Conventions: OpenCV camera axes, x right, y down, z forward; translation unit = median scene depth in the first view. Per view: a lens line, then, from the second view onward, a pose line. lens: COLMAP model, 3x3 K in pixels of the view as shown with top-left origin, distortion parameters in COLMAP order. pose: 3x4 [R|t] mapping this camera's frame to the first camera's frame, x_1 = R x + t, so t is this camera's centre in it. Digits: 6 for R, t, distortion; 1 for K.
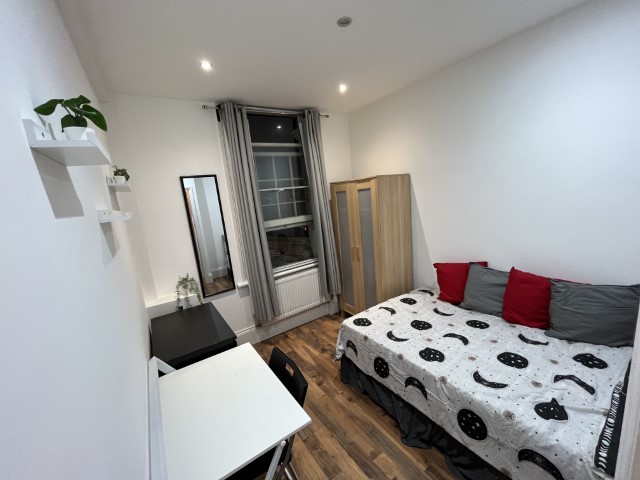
lens RADIAL K [[258.2, 0, 319.2], [0, 258.2, 242.4], [0, 0, 1]] dist [-0.000325, -0.000759]
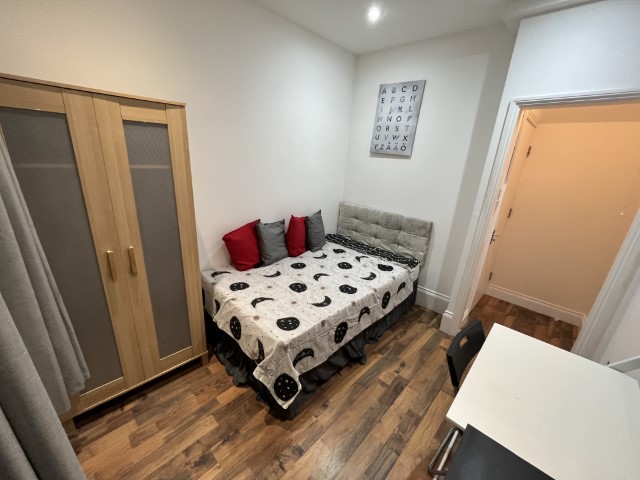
lens RADIAL K [[258.2, 0, 318.7], [0, 258.2, 239.9], [0, 0, 1]] dist [-0.000325, -0.000759]
pose [[-0.208806, -0.226683, 0.951323, -0.559788], [0.141114, 0.955601, 0.258676, -0.106567], [-0.967722, 0.188258, -0.167547, 1.120565]]
